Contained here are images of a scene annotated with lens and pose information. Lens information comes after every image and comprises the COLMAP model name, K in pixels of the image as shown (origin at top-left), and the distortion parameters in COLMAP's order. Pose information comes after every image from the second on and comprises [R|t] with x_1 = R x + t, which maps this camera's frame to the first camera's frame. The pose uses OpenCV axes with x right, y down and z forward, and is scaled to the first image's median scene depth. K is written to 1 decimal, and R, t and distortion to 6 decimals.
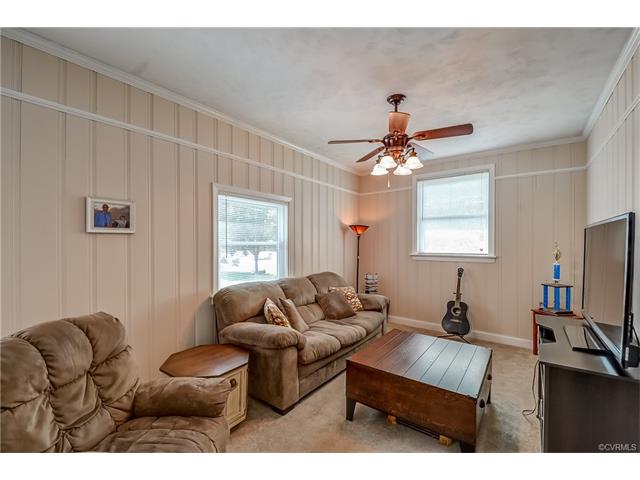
lens RADIAL K [[281.0, 0, 326.1], [0, 281.0, 242.2], [0, 0, 1]] dist [0.007927, -0.000722]
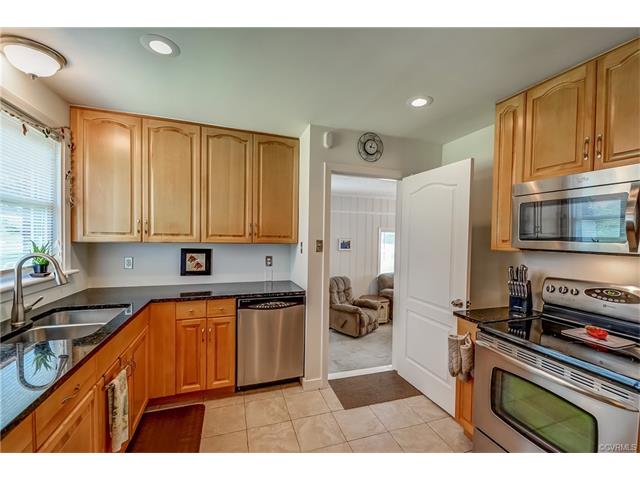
lens RADIAL K [[281.0, 0, 322.1], [0, 281.0, 241.0], [0, 0, 1]] dist [0.007927, -0.000722]
pose [[0.819218, 0.032370, -0.572568, 0.625393], [-0.023654, 0.999463, 0.022660, -0.169569], [0.572994, -0.005020, 0.819544, -1.343491]]
